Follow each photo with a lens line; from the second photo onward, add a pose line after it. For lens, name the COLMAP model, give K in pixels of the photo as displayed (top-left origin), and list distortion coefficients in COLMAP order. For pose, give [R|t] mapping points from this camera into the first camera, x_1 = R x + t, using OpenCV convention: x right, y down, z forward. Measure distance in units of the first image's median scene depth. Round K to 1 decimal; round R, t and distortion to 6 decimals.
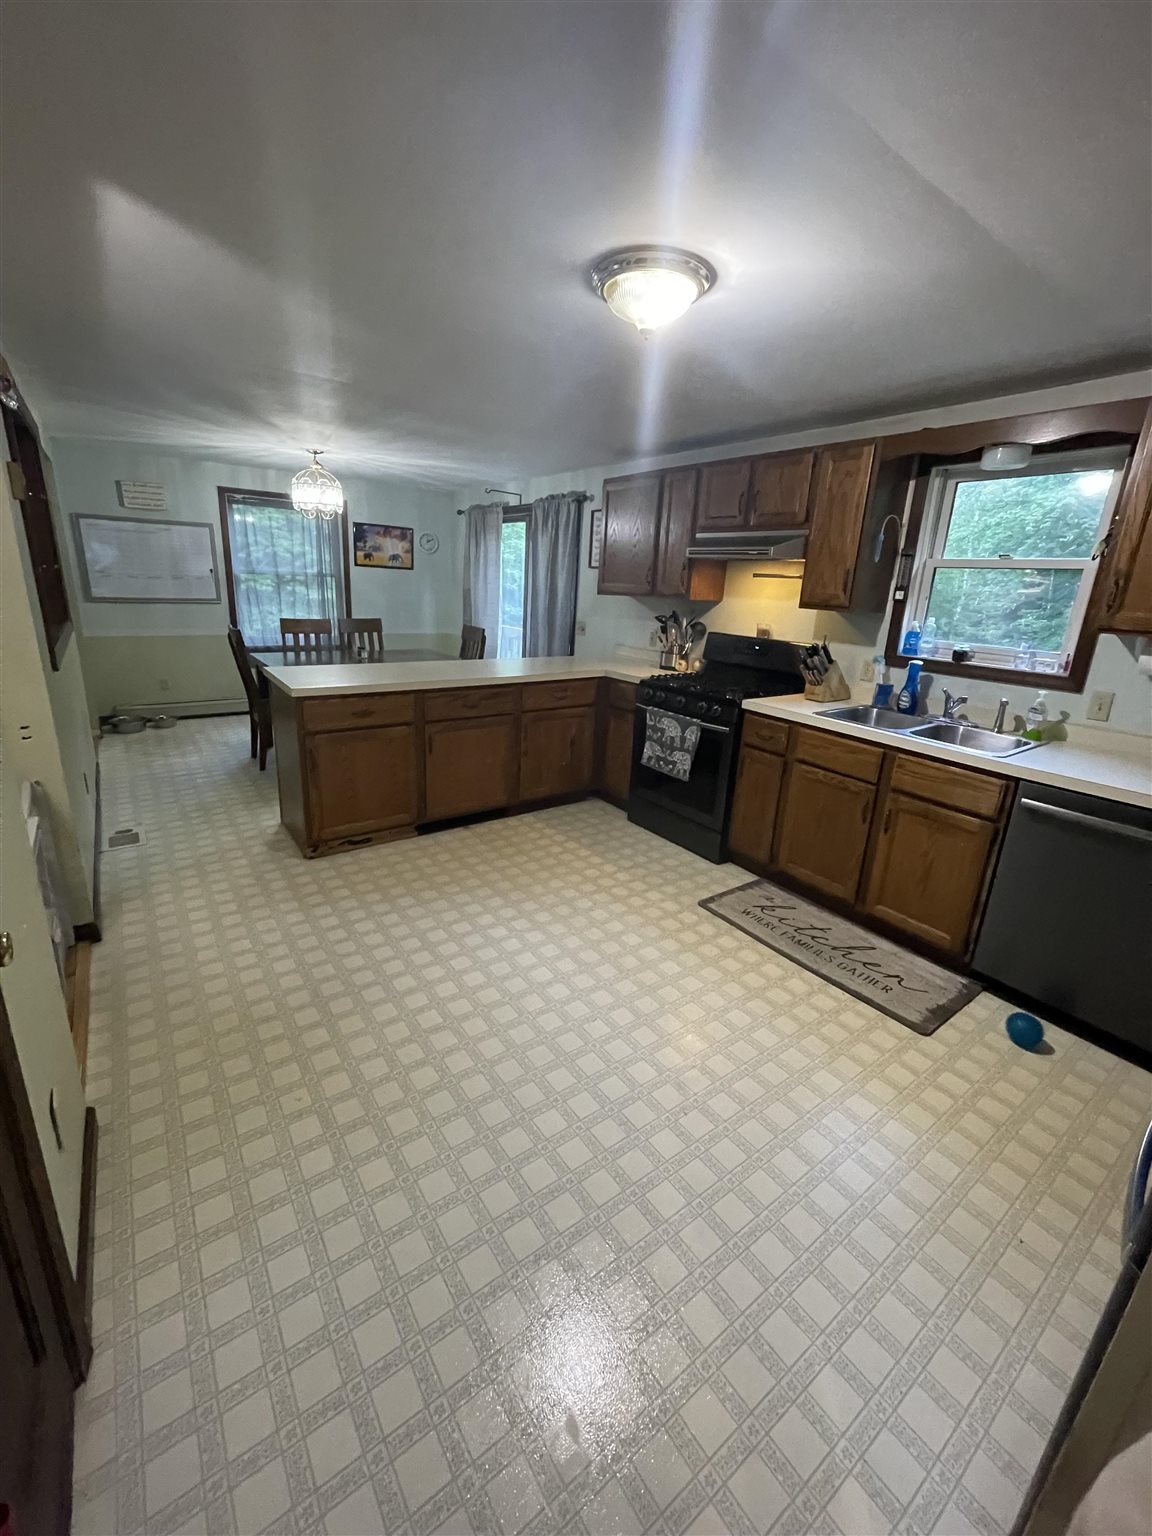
lens RADIAL K [[620.3, 0, 569.0], [0, 620.3, 760.2], [0, 0, 1]] dist [0.007603, -0.000448]
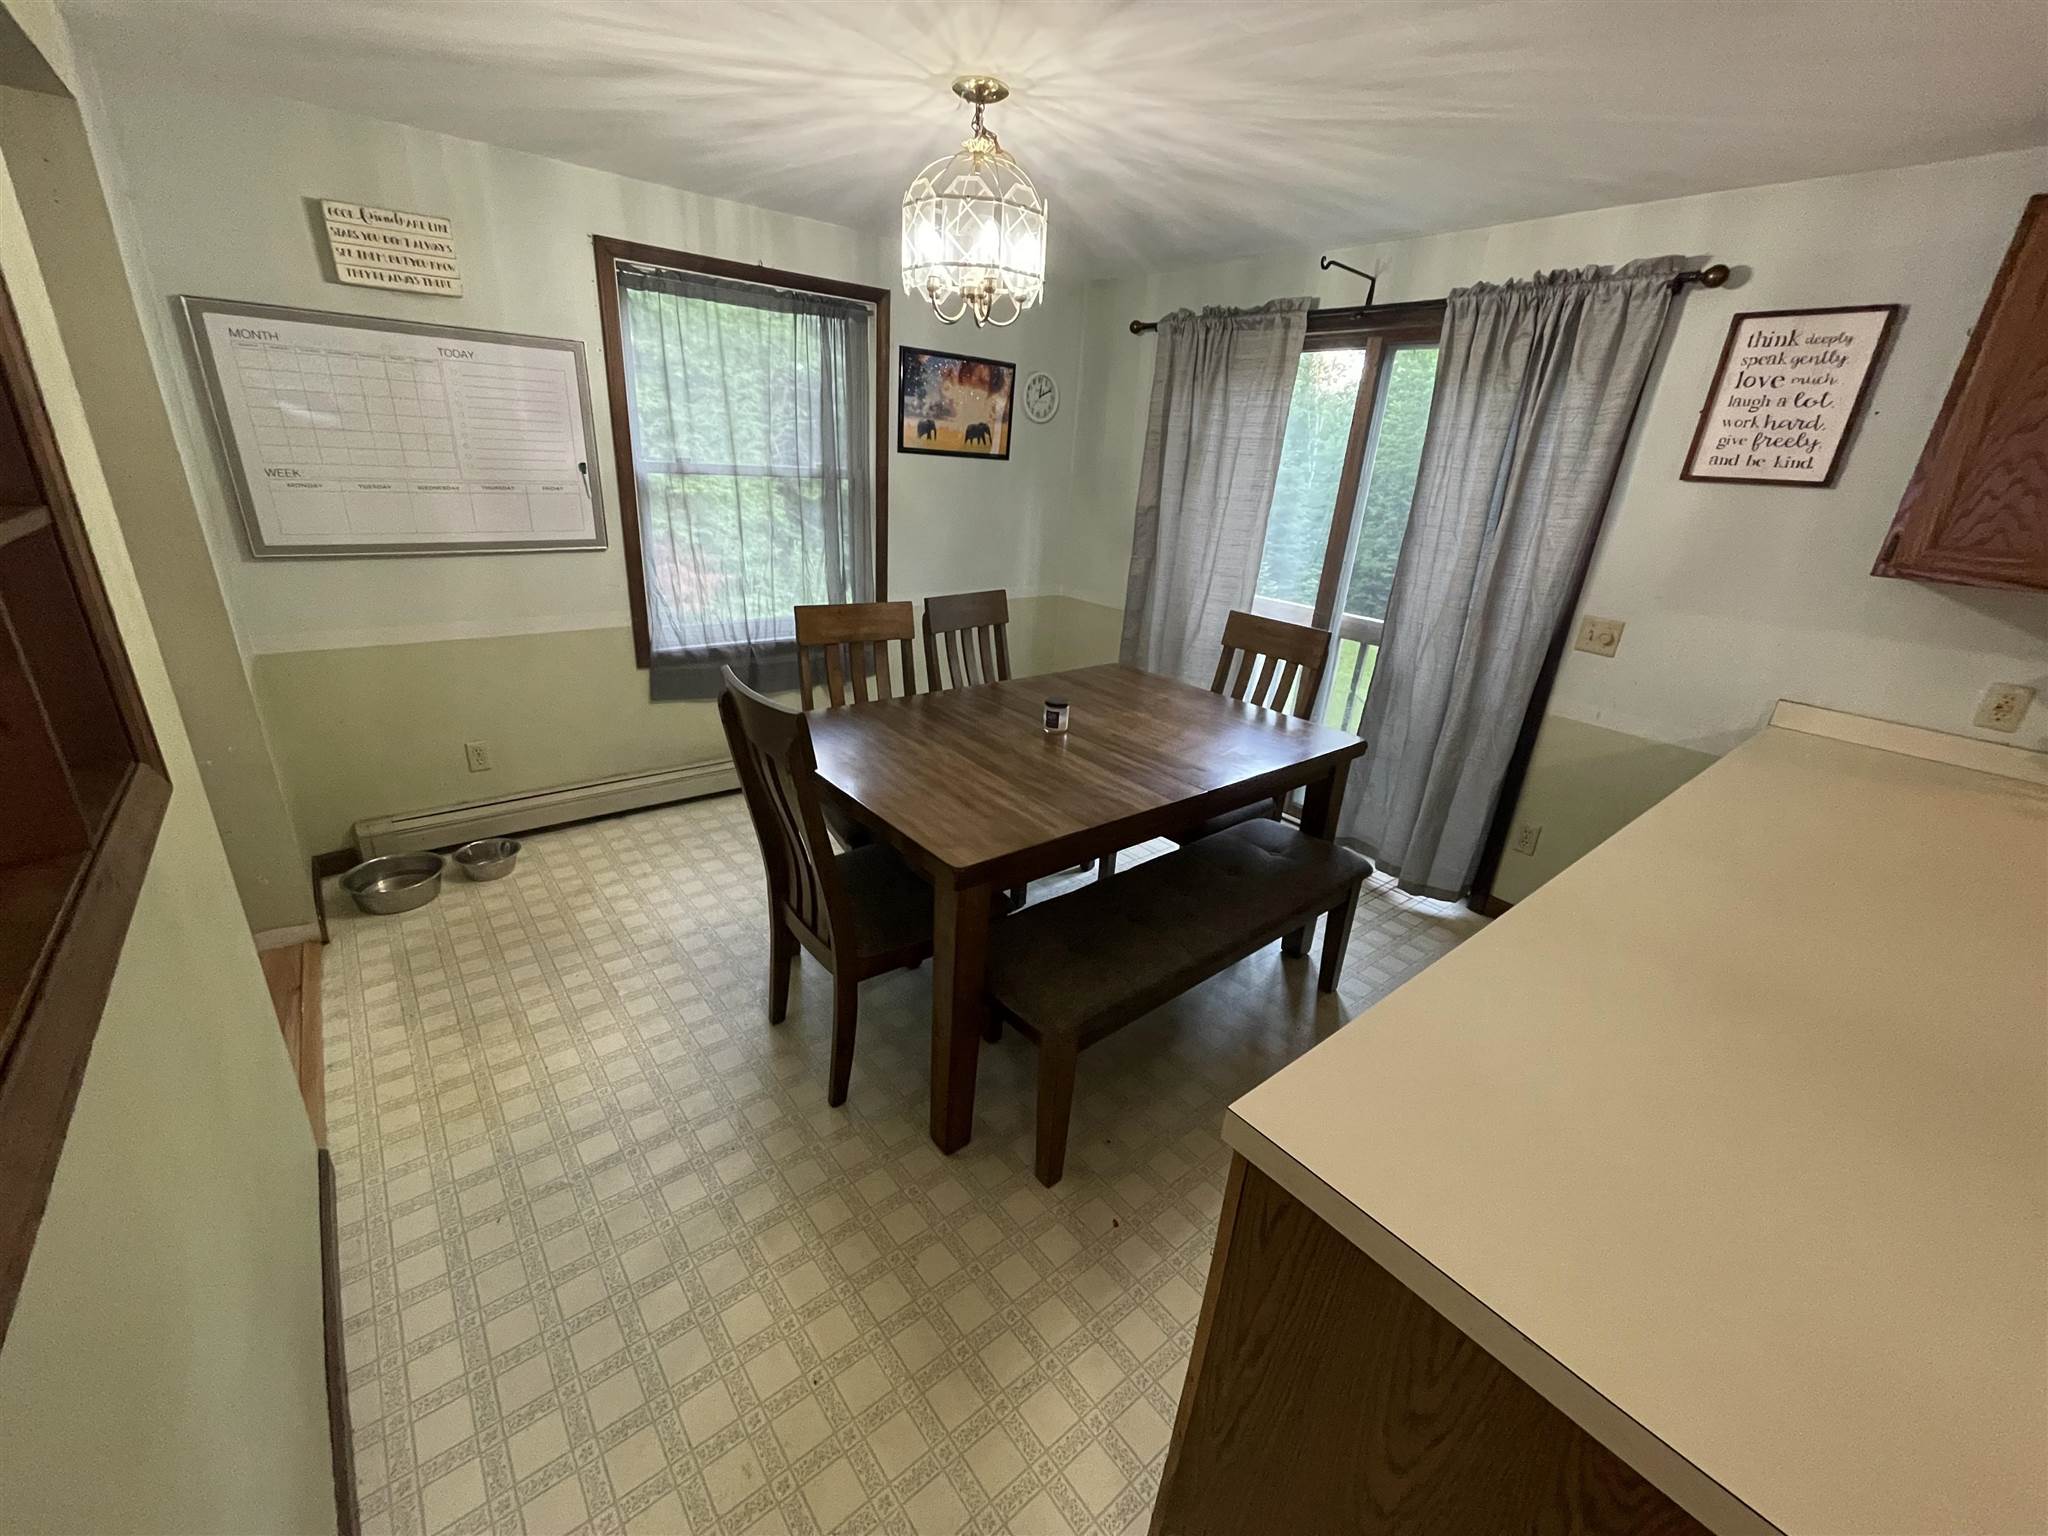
lens RADIAL K [[827.1, 0, 1014.6], [0, 827.1, 771.4], [0, 0, 1]] dist [0.007603, -0.000448]
pose [[0.998419, -0.010273, 0.055262, -0.377524], [0.005194, 0.995812, 0.091280, -0.181178], [-0.055969, -0.090849, 0.994291, 0.508350]]
